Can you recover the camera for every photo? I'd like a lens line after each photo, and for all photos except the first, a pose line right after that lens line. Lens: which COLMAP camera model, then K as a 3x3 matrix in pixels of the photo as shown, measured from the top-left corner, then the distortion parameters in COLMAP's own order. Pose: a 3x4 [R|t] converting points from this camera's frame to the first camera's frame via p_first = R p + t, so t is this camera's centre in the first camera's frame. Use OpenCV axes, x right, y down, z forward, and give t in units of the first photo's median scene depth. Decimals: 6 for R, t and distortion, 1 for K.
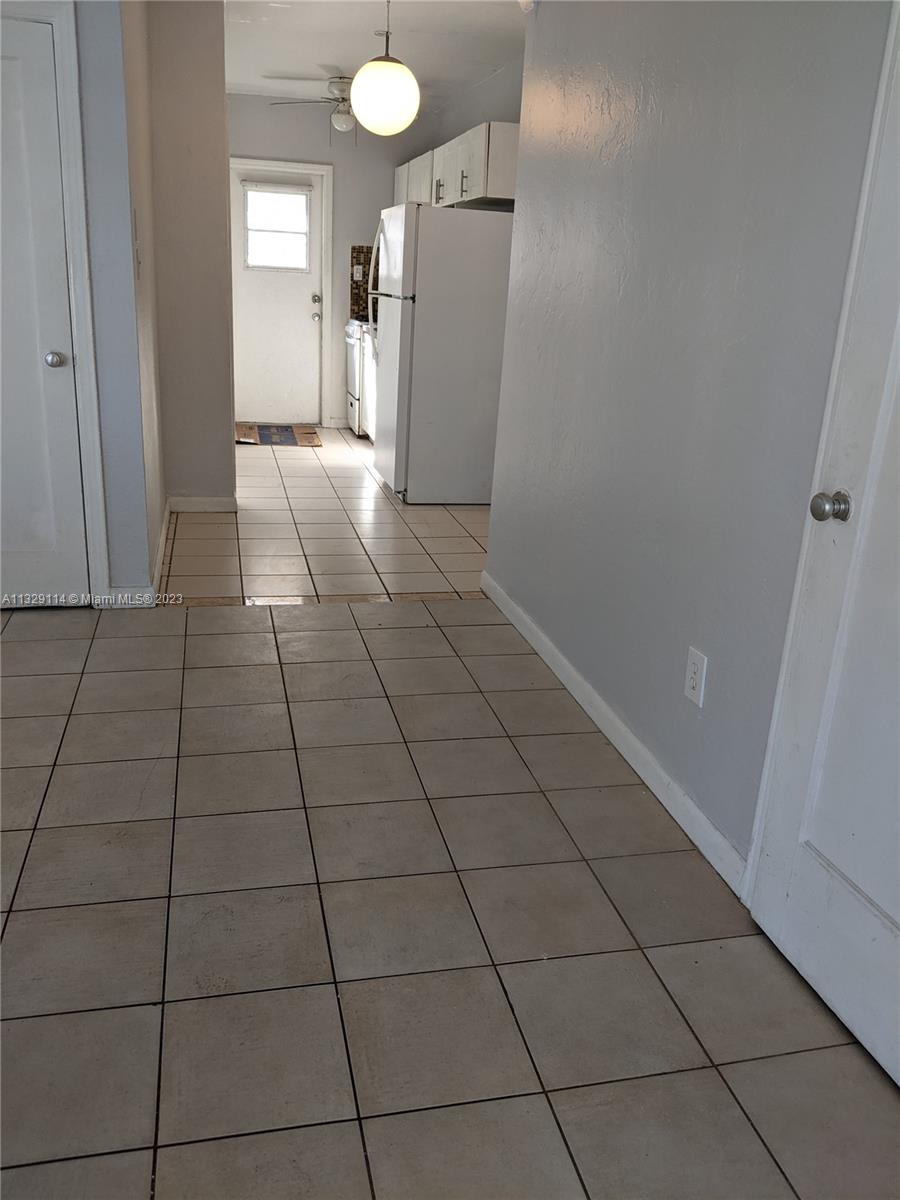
lens RADIAL K [[970.5, 0, 455.3], [0, 970.5, 609.5], [0, 0, 1]] dist [0.065519, -0.133825]
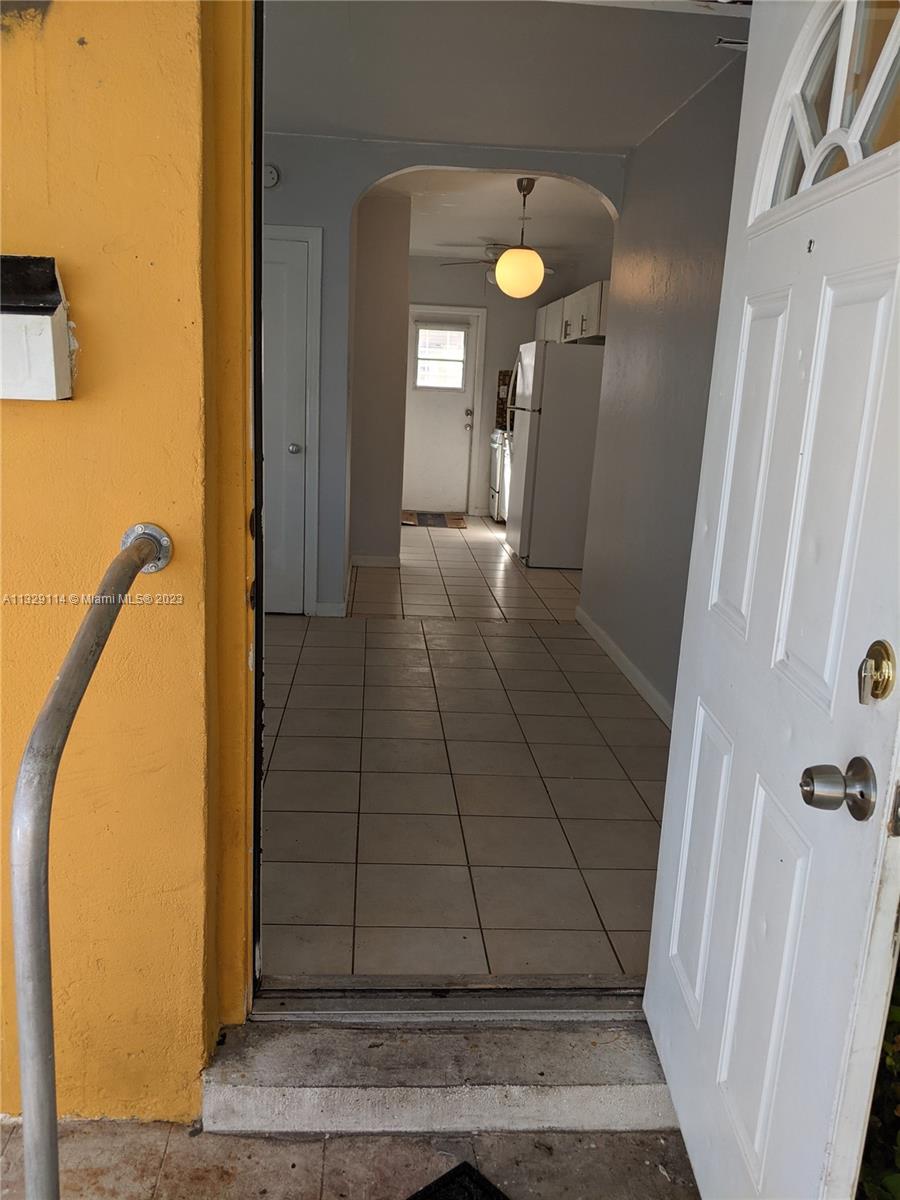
lens RADIAL K [[970.5, 0, 442.4], [0, 970.5, 638.3], [0, 0, 1]] dist [0.065519, -0.133825]
pose [[0.986147, 0.036858, -0.161729, 0.038061], [-0.050201, 0.995594, -0.079202, 0.072337], [0.158097, 0.086224, 0.983652, -0.212838]]
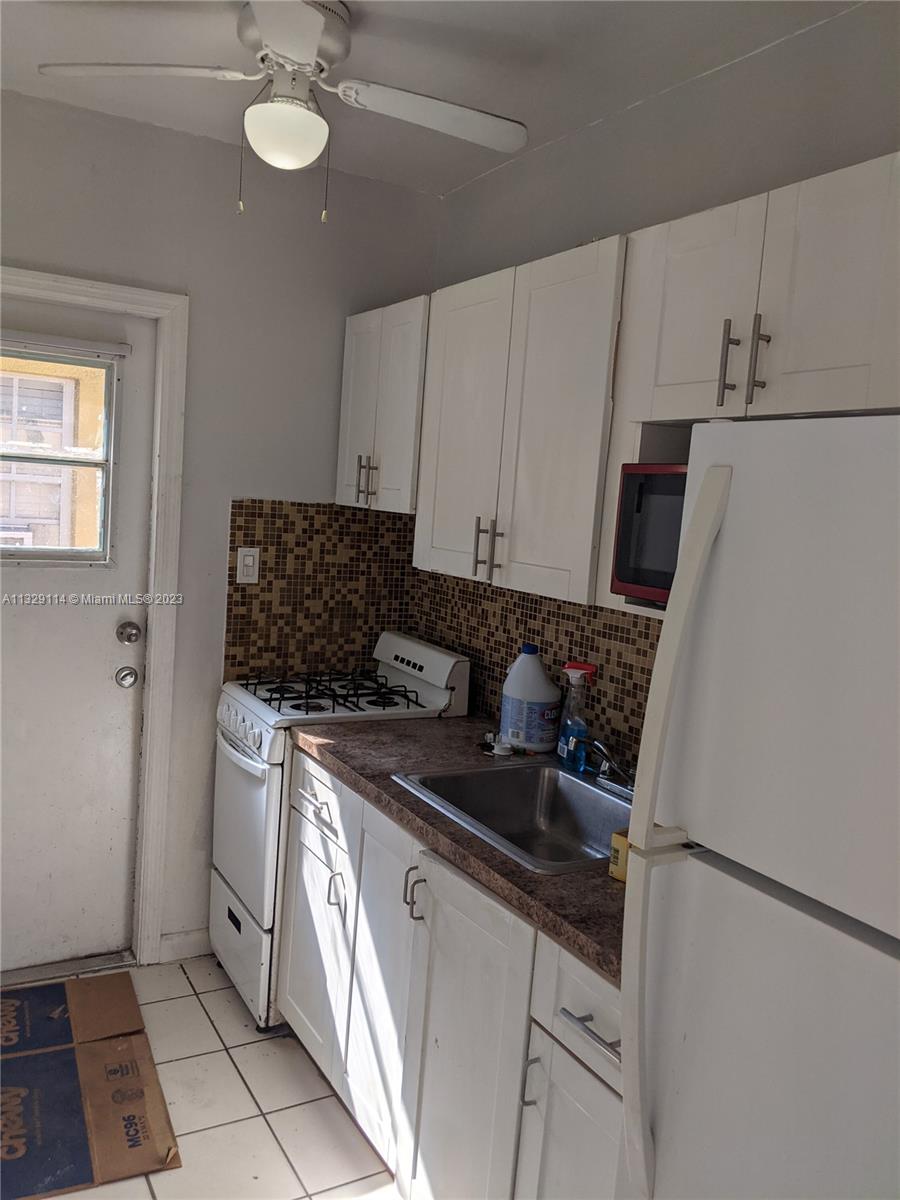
lens RADIAL K [[970.5, 0, 448.1], [0, 970.5, 591.0], [0, 0, 1]] dist [0.065519, -0.133825]
pose [[0.961583, -0.013536, 0.274181, -0.140477], [0.070133, 0.977752, -0.197693, -0.277200], [-0.265405, 0.209327, 0.941139, 0.679687]]
